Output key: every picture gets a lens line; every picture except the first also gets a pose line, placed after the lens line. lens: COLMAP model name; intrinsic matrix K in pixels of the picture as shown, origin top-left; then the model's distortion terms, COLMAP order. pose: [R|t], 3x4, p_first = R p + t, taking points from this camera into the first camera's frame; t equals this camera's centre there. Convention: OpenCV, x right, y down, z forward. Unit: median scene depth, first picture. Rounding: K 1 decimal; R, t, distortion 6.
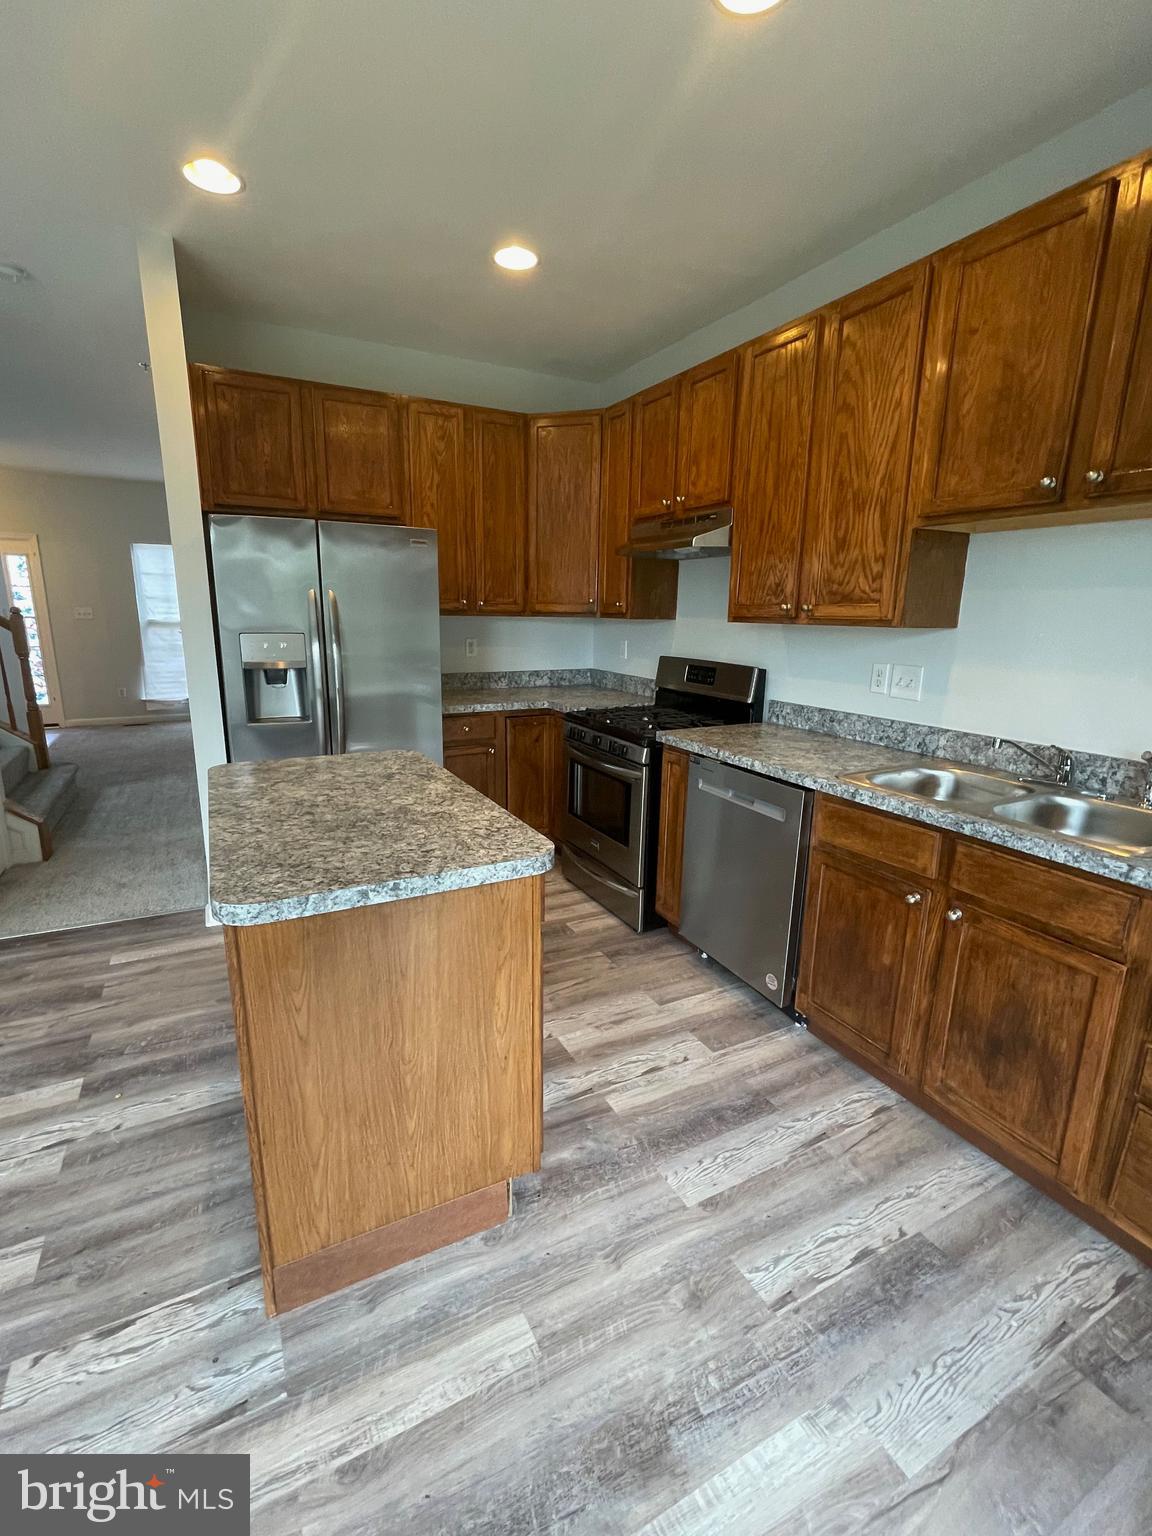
lens RADIAL K [[685.0, 0, 569.9], [0, 685.0, 774.8], [0, 0, 1]] dist [-0.012138, 0.009661]
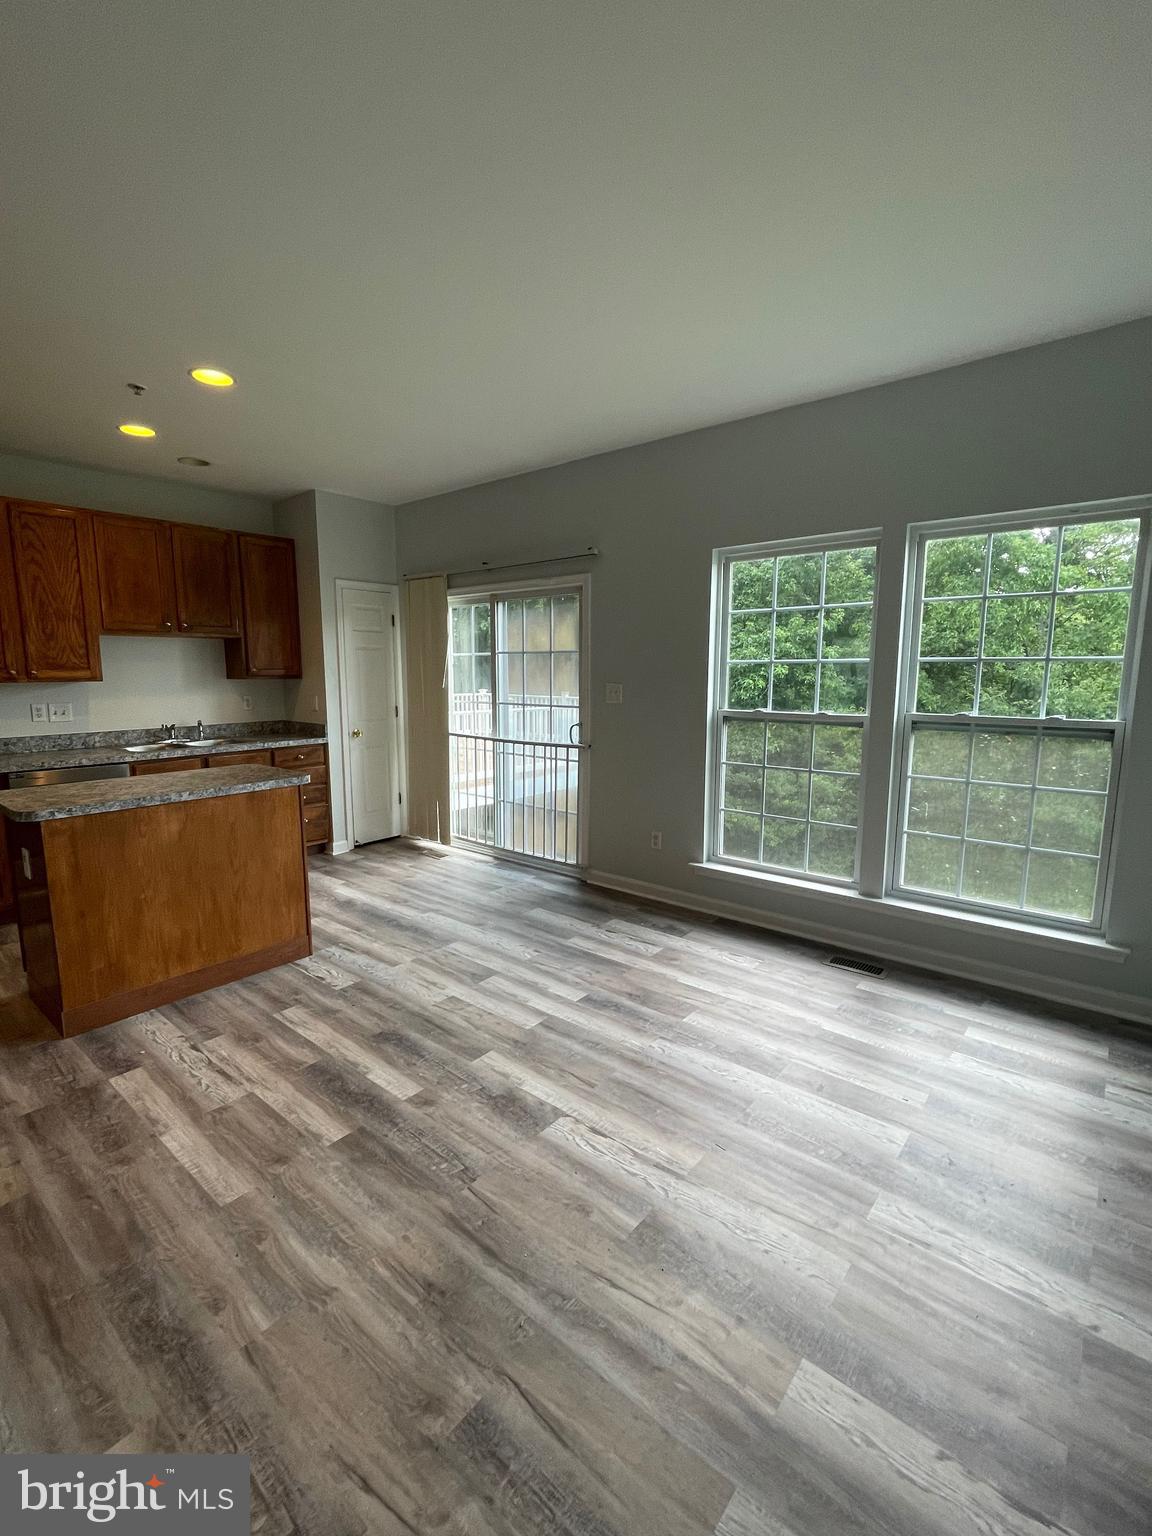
lens RADIAL K [[685.0, 0, 566.7], [0, 685.0, 771.1], [0, 0, 1]] dist [-0.003123, 0.001280]
pose [[-0.379232, -0.149682, 0.913115, -1.812972], [0.213295, 0.946112, 0.243676, -0.155873], [-0.900382, 0.287173, -0.326869, 0.477229]]
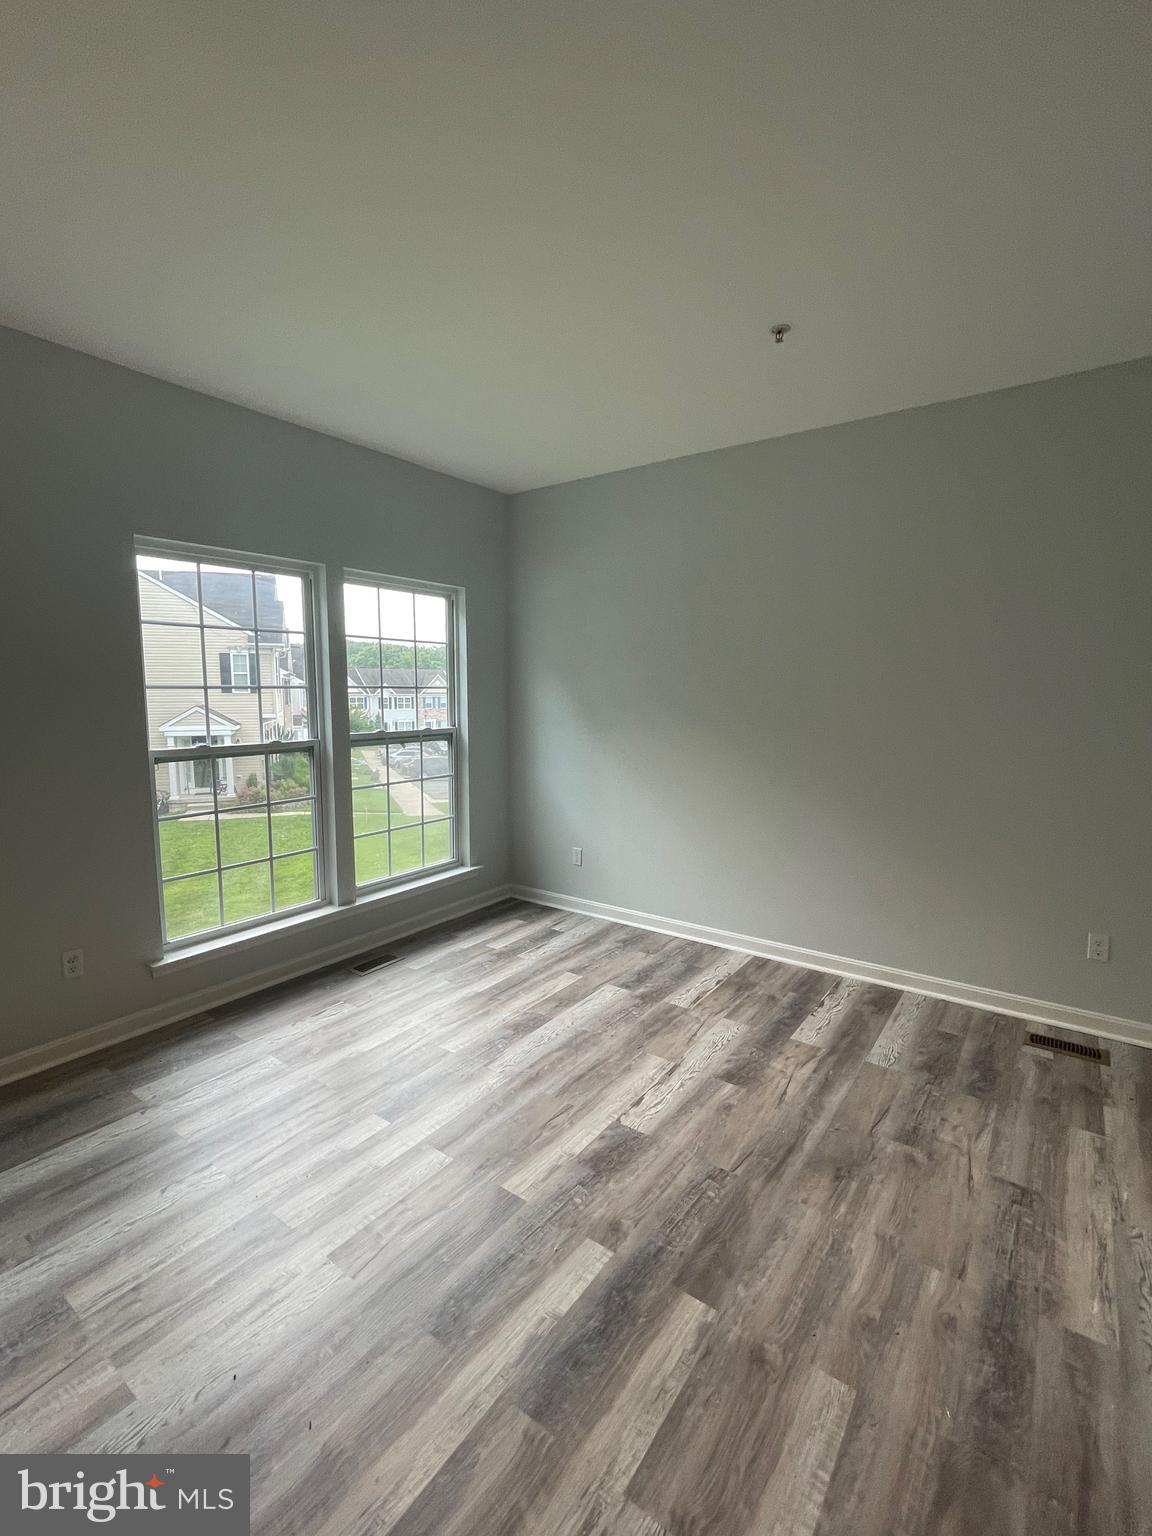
lens RADIAL K [[683.5, 0, 567.9], [0, 683.5, 768.8], [0, 0, 1]] dist [-0.003961, 0.001510]
pose [[-0.898461, 0.035290, -0.437634, -0.503998], [-0.116955, 0.941513, 0.316030, -0.268487], [0.423190, 0.335124, -0.841785, 0.953379]]
